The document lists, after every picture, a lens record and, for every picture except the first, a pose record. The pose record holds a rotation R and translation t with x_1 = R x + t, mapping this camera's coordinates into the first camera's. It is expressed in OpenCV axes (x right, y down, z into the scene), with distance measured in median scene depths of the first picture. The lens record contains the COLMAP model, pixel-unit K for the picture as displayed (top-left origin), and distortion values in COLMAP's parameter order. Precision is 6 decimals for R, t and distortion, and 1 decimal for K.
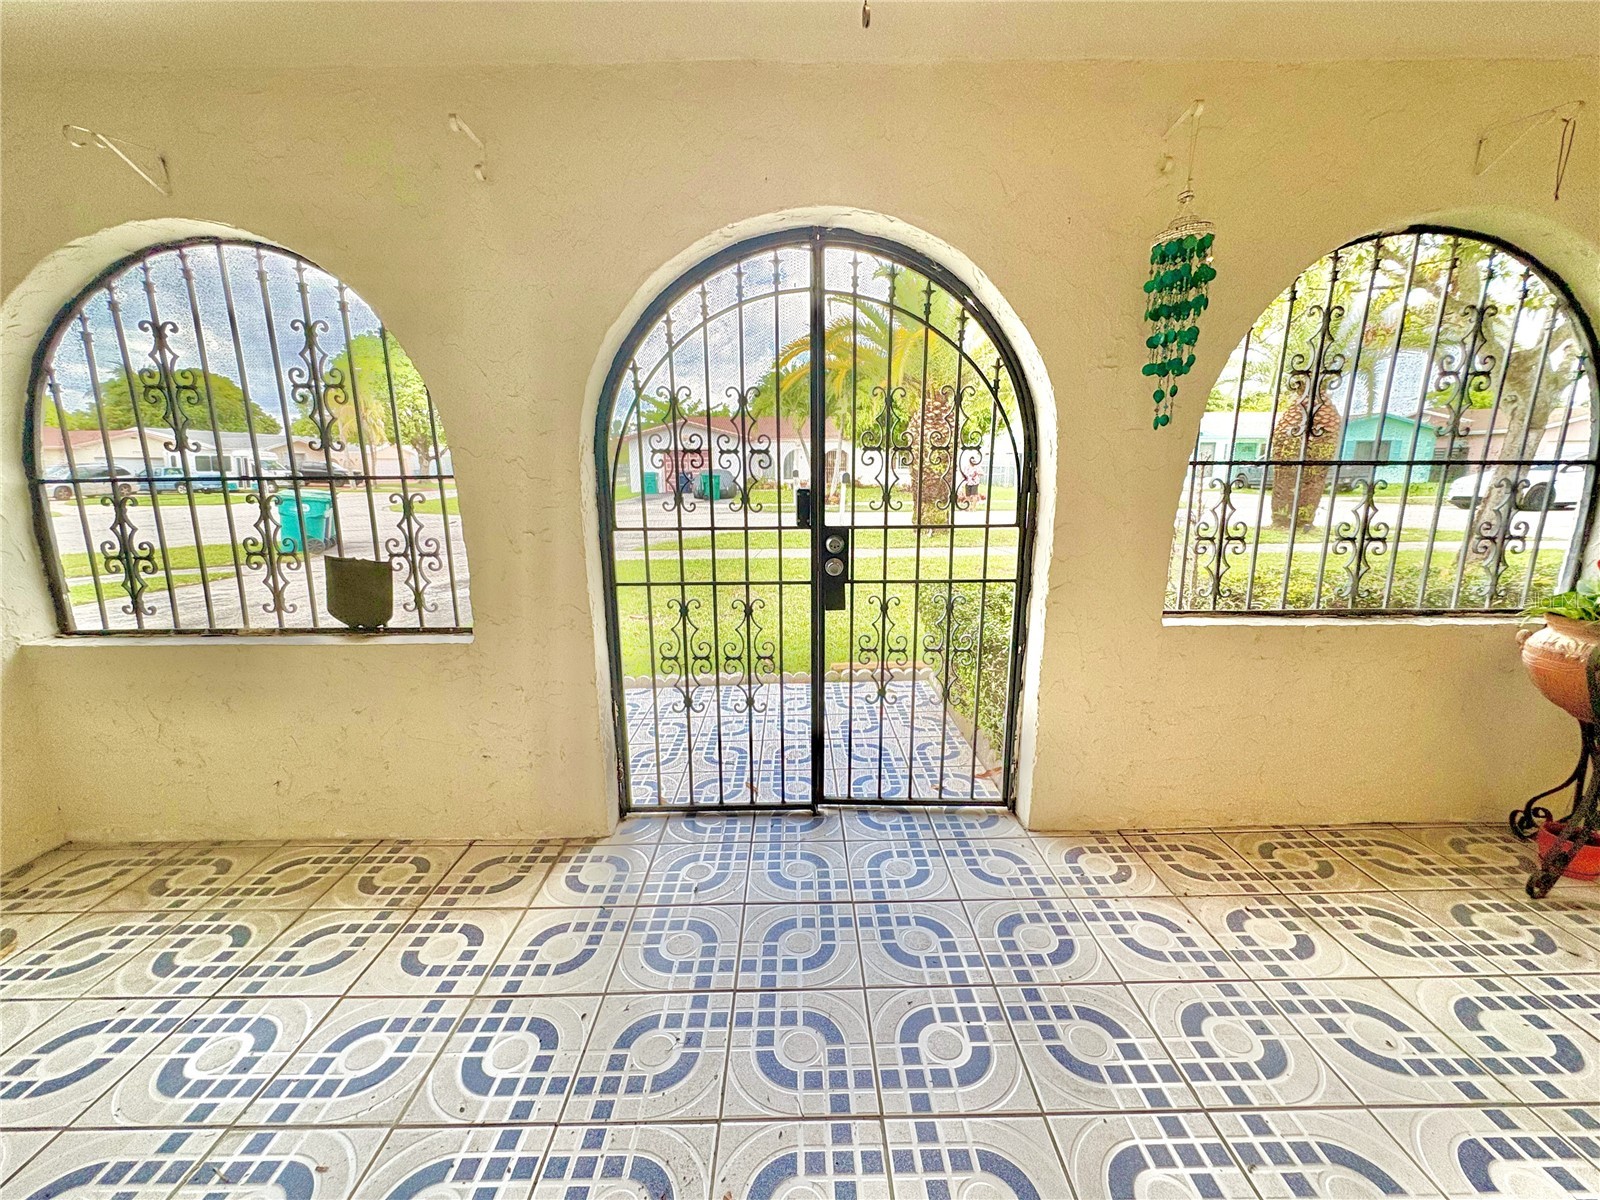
lens RADIAL K [[641.4, 0, 802.2], [0, 641.4, 597.4], [0, 0, 1]] dist [-0.000747, 0.000464]
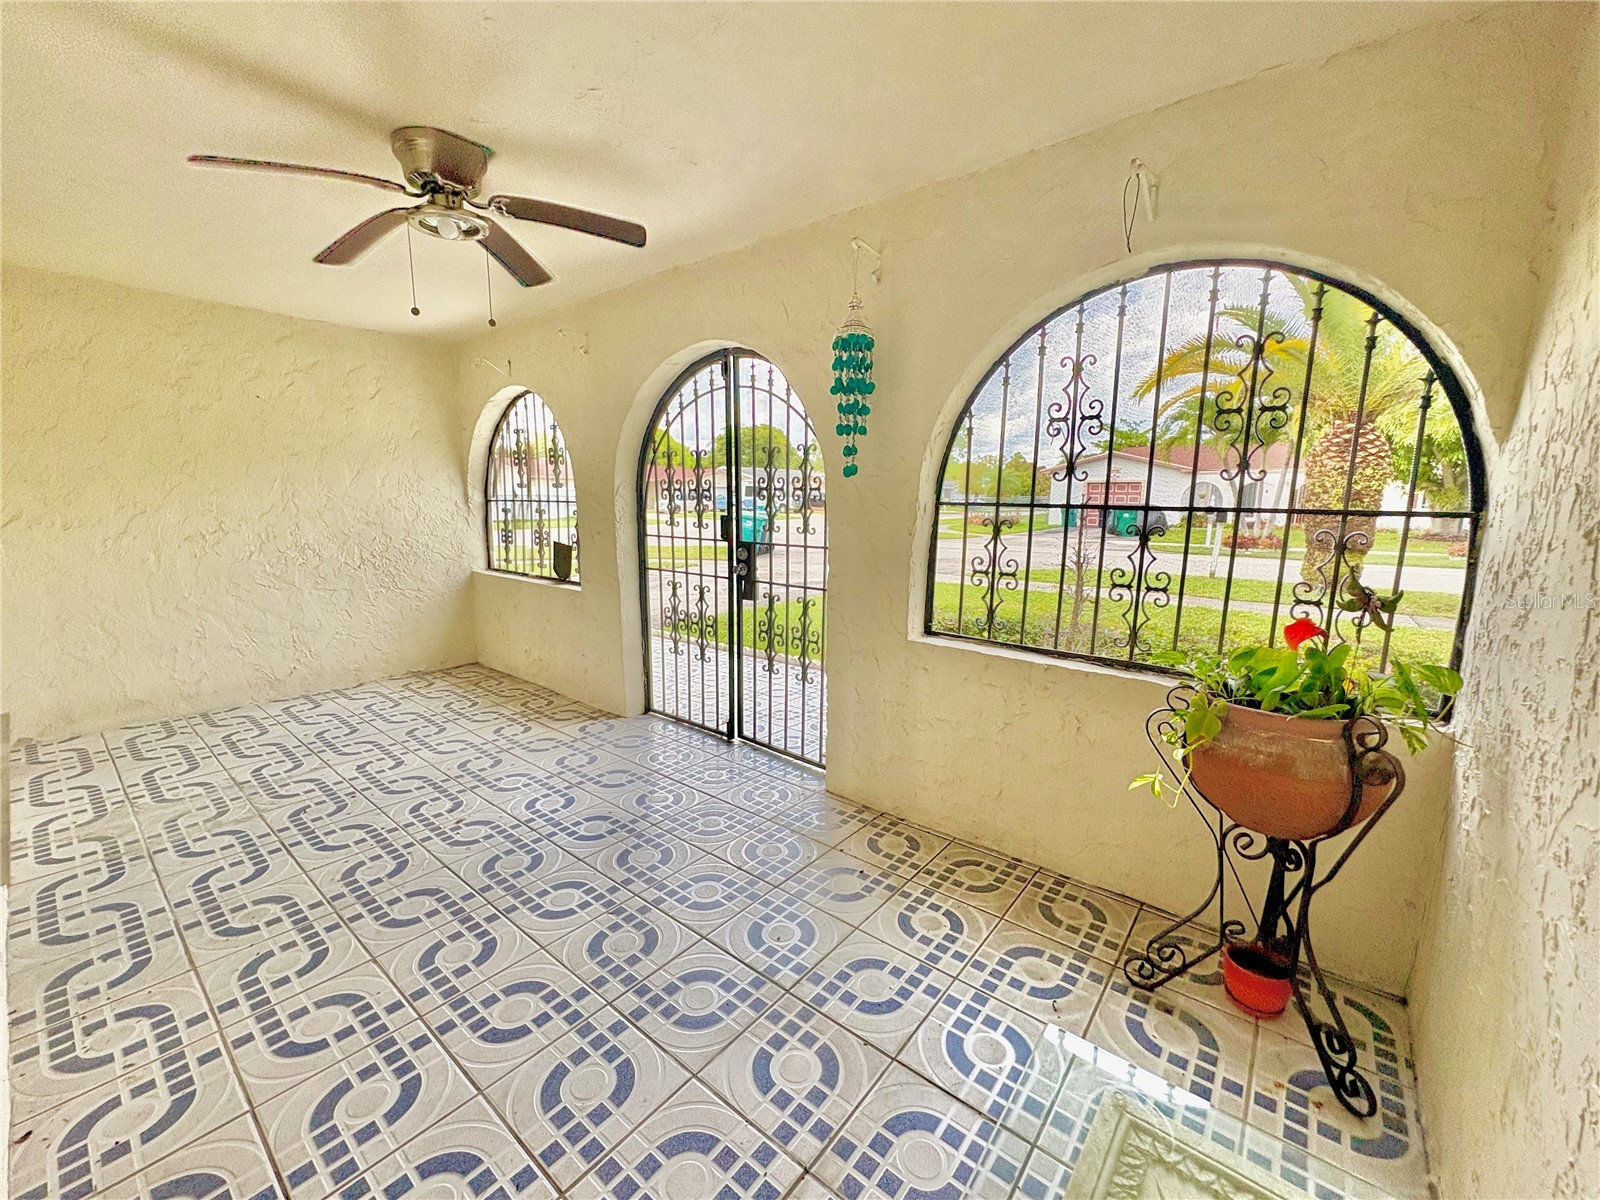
lens RADIAL K [[641.4, 0, 825.9], [0, 641.4, 604.5], [0, 0, 1]] dist [-0.000747, 0.000464]
pose [[0.777064, 0.117913, -0.618278, 1.146215], [-0.151152, 0.988509, -0.001452, 0.005888], [0.611002, 0.094582, 0.785958, -0.022516]]
